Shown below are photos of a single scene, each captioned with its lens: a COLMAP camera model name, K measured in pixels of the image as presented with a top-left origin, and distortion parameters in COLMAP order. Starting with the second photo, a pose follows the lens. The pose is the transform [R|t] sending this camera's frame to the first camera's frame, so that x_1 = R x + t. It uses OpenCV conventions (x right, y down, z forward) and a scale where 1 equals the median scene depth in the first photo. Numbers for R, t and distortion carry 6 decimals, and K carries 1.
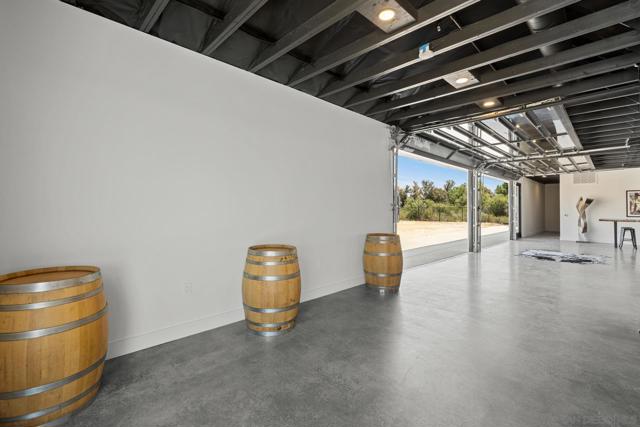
lens RADIAL K [[288.3, 0, 316.0], [0, 288.3, 204.3], [0, 0, 1]] dist [0.001265, -0.000102]
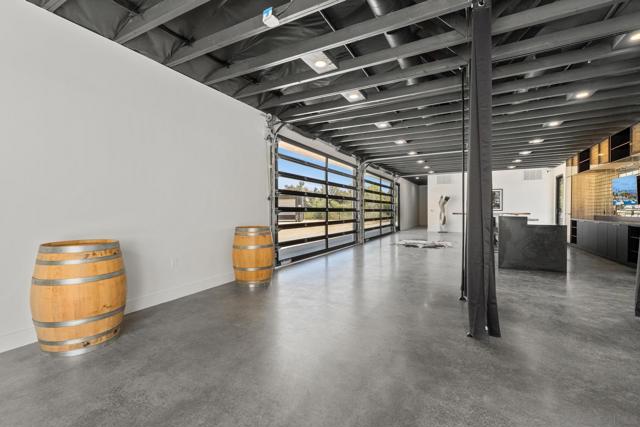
lens RADIAL K [[284.7, 0, 315.8], [0, 284.7, 212.8], [0, 0, 1]] dist [0.001224, 0.000079]
pose [[0.953457, -0.014732, 0.301168, 0.124068], [0.007010, 0.999619, 0.026704, 0.030035], [-0.301447, -0.023350, 0.953197, 0.043148]]
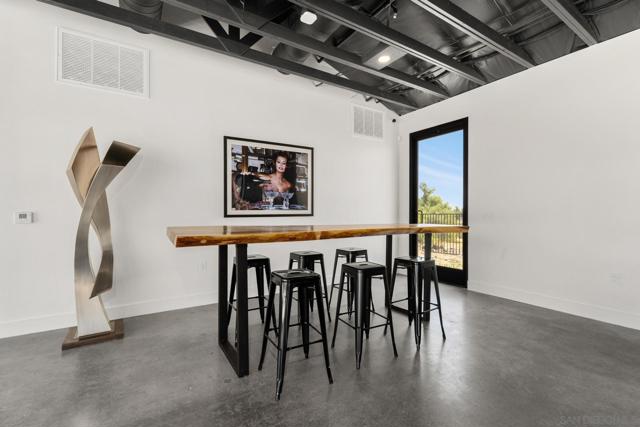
lens RADIAL K [[285.7, 0, 321.6], [0, 285.7, 210.3], [0, 0, 1]] dist [0.000114, -0.000044]
pose [[0.194649, -0.008217, 0.980839, 1.715852], [-0.013242, 0.999852, 0.011004, 0.066849], [-0.980784, -0.015130, 0.194511, 1.819193]]
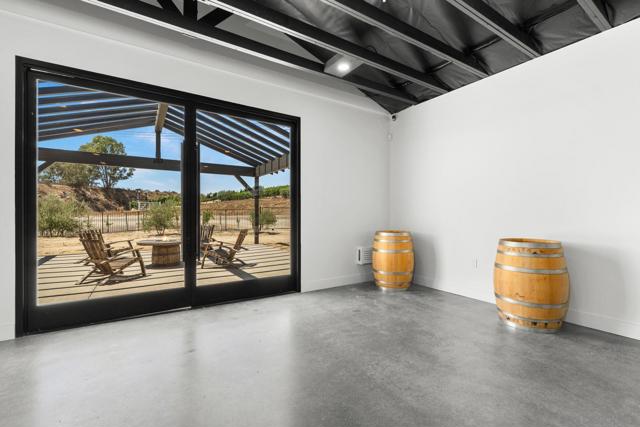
lens RADIAL K [[284.7, 0, 315.8], [0, 284.7, 212.8], [0, 0, 1]] dist [0.001224, 0.000079]
pose [[-0.205216, -0.011825, -0.978645, 0.516416], [0.010715, 0.999840, -0.014328, 0.036519], [0.978658, -0.013427, -0.205057, 0.290206]]
